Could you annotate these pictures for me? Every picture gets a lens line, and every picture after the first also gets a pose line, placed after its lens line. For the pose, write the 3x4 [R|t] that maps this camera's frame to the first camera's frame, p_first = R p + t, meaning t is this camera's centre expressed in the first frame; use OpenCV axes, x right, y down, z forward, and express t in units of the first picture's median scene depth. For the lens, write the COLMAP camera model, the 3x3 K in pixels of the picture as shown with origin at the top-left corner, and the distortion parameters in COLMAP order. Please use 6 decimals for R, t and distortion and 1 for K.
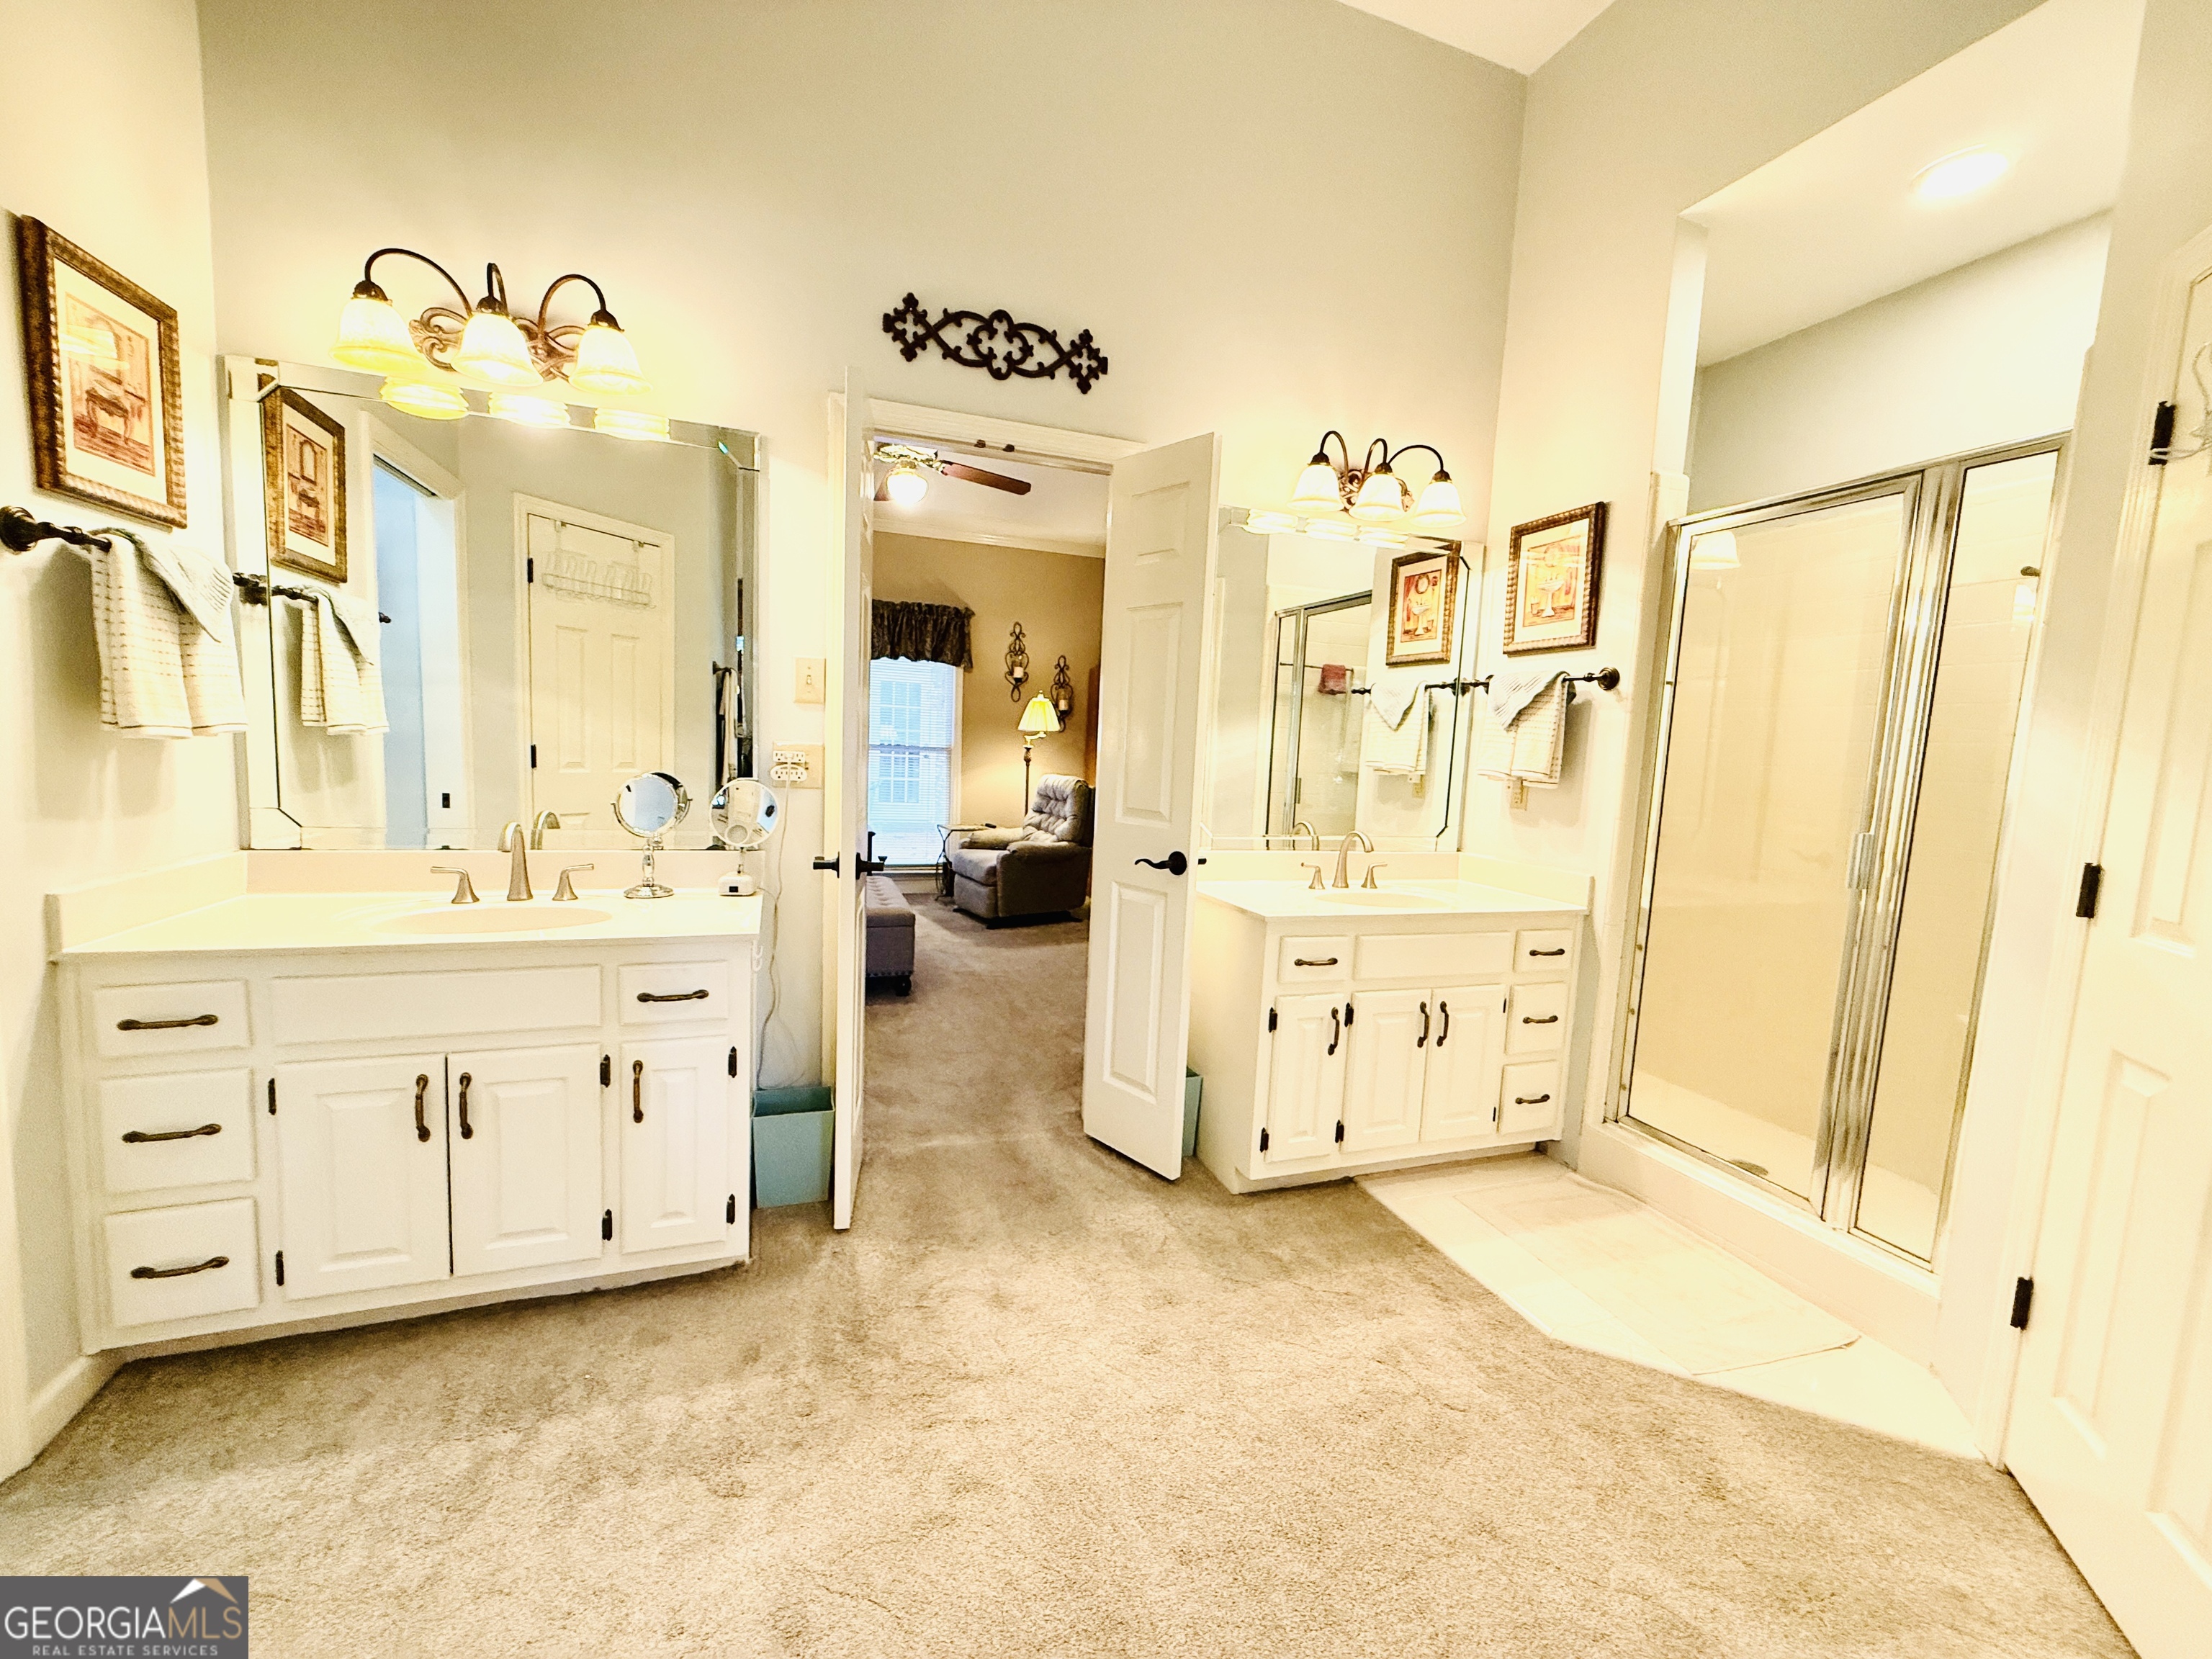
lens RADIAL K [[883.8, 0, 1107.7], [0, 883.8, 833.9], [0, 0, 1]] dist [0.000340, 0.000063]
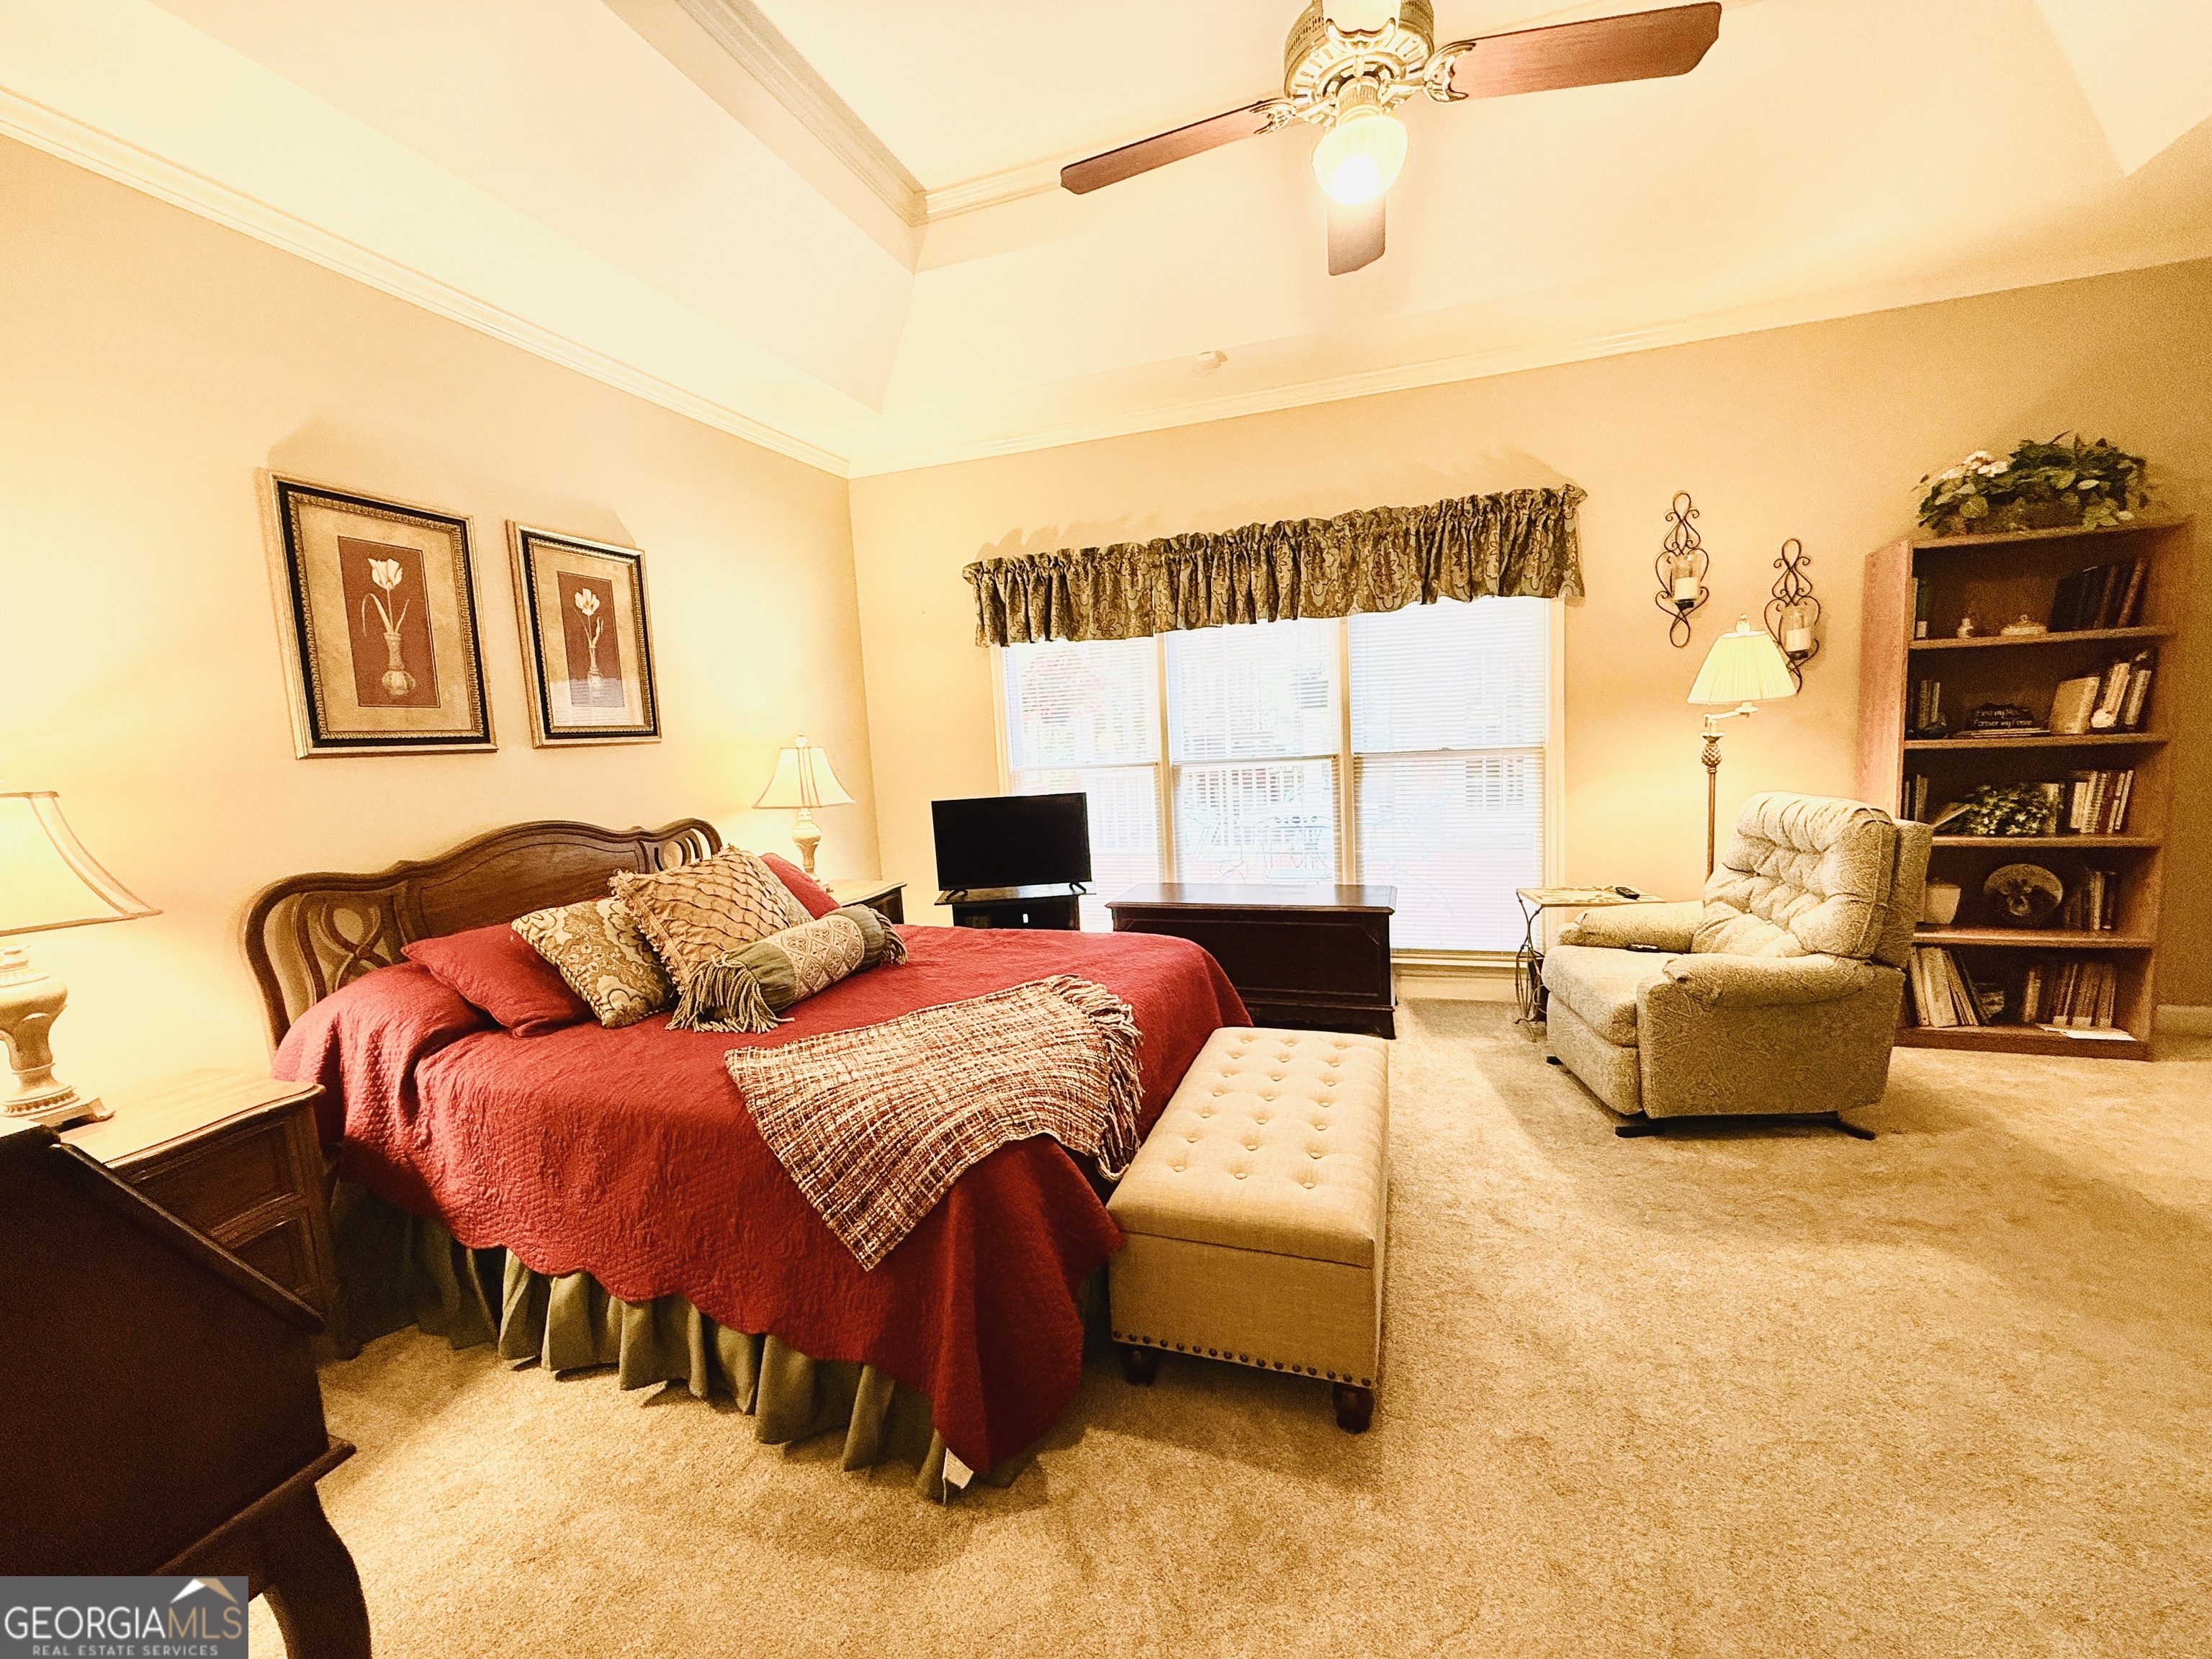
lens RADIAL K [[883.8, 0, 1102.5], [0, 883.8, 826.5], [0, 0, 1]] dist [0.000340, 0.000063]
pose [[0.771144, -0.018540, -0.636391, -0.040500], [0.024615, 0.999697, 0.000702, -0.056743], [0.636185, -0.016206, 0.771366, 0.411411]]
